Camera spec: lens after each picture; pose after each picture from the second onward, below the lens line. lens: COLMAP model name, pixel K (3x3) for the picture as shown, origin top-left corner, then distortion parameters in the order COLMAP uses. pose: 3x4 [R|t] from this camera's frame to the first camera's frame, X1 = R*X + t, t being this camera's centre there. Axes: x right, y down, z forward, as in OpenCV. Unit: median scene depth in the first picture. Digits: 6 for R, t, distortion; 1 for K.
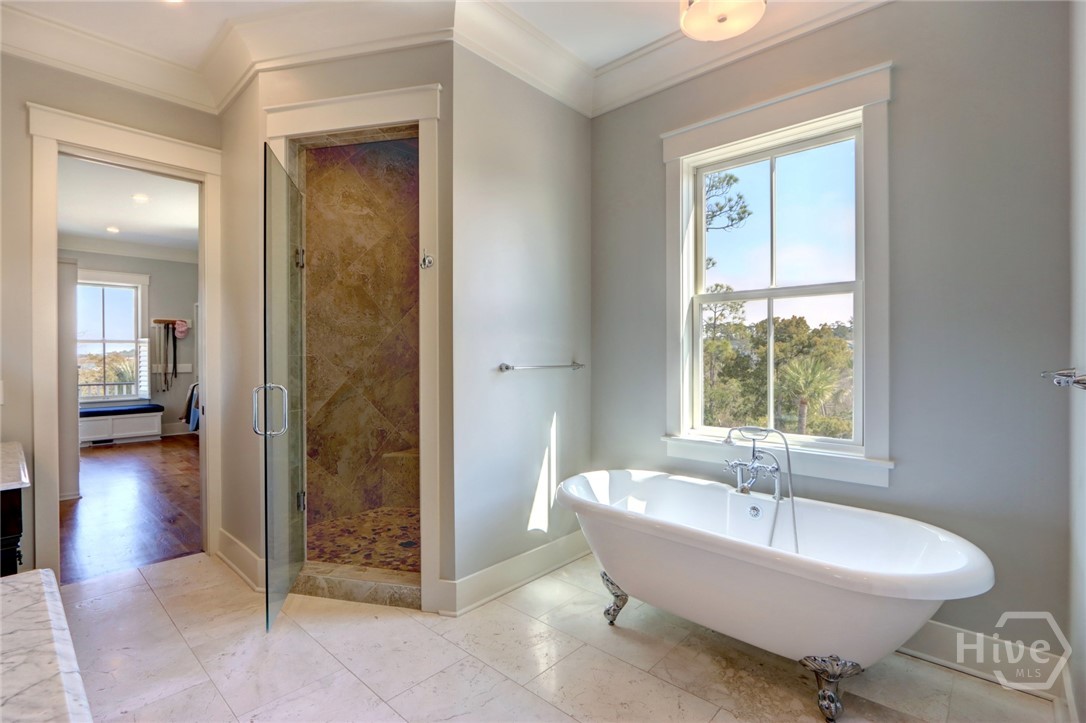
lens RADIAL K [[506.2, 0, 539.6], [0, 506.2, 357.1], [0, 0, 1]] dist [-0.016275, 0.000459]
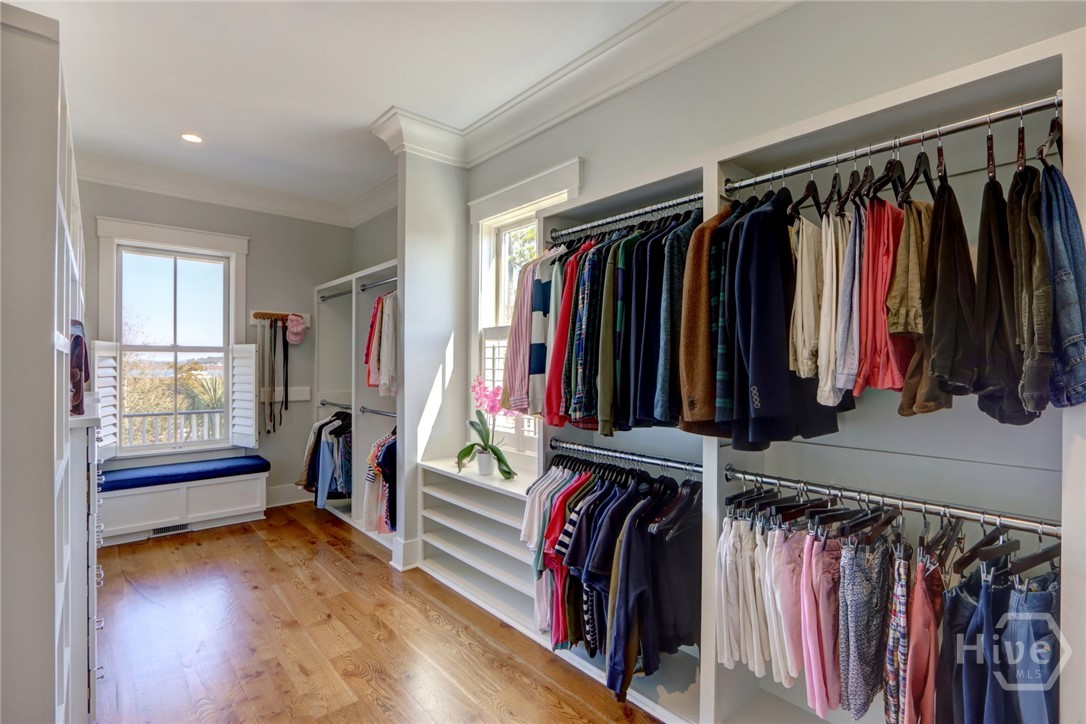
lens RADIAL K [[506.2, 0, 540.9], [0, 506.2, 357.9], [0, 0, 1]] dist [-0.016275, 0.000459]
pose [[0.995668, 0.010362, -0.092396, -0.371085], [-0.010709, 0.999937, -0.003262, -0.022469], [0.092356, 0.004238, 0.995717, 0.432088]]
